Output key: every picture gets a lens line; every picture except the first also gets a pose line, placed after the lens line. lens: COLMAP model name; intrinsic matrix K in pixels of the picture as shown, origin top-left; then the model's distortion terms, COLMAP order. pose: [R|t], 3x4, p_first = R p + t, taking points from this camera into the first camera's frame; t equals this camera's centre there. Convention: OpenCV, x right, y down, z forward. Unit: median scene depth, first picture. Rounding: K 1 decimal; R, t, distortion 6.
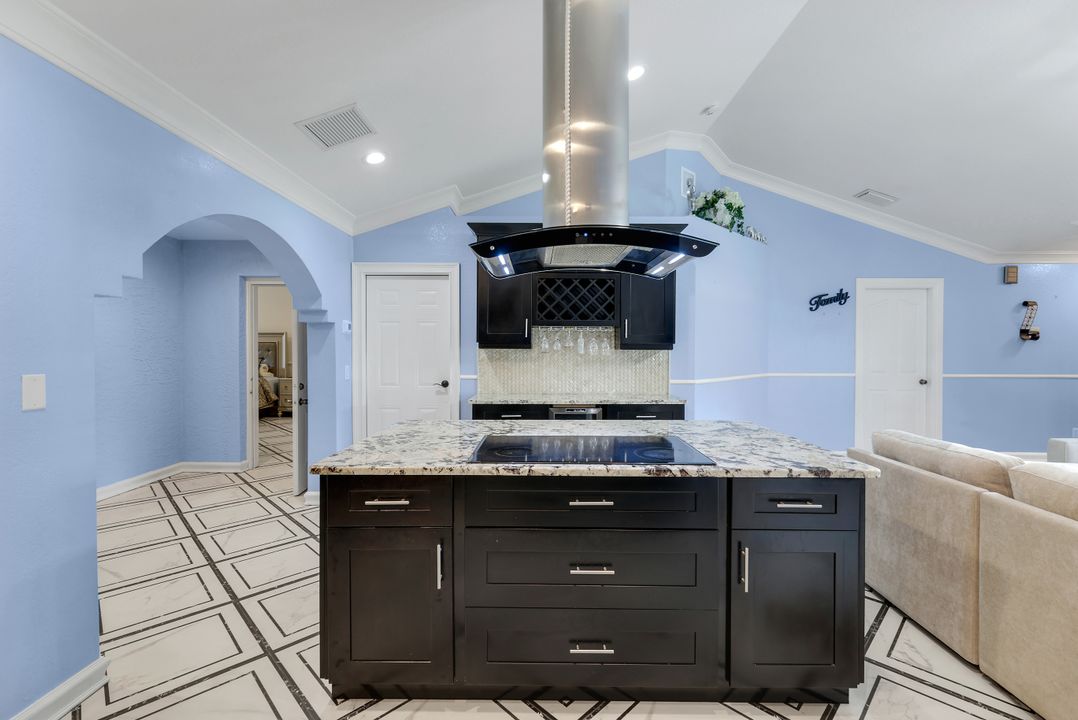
lens RADIAL K [[471.1, 0, 539.8], [0, 471.1, 353.7], [0, 0, 1]] dist [0.004551, 0.000480]
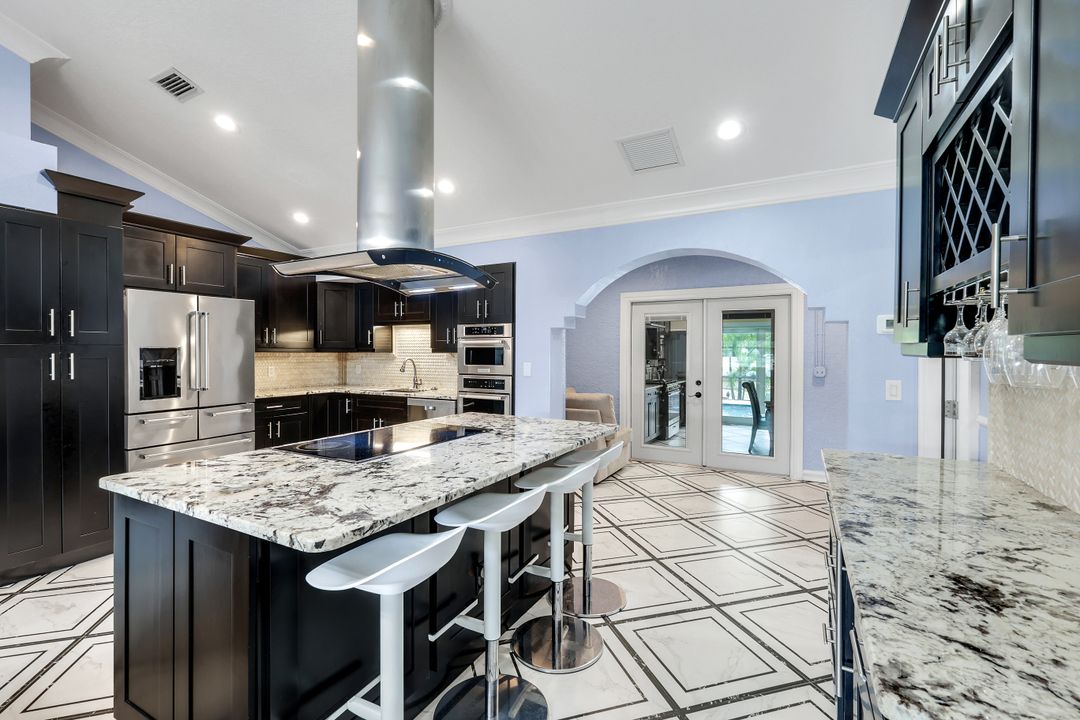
lens RADIAL K [[460.1, 0, 558.9], [0, 460.1, 357.2], [0, 0, 1]] dist [0.000126, -0.000016]
pose [[-0.448093, 0.002870, -0.893982, 0.417714], [-0.019868, 0.999716, 0.013168, -0.008983], [0.893766, 0.023662, -0.447909, 0.871564]]
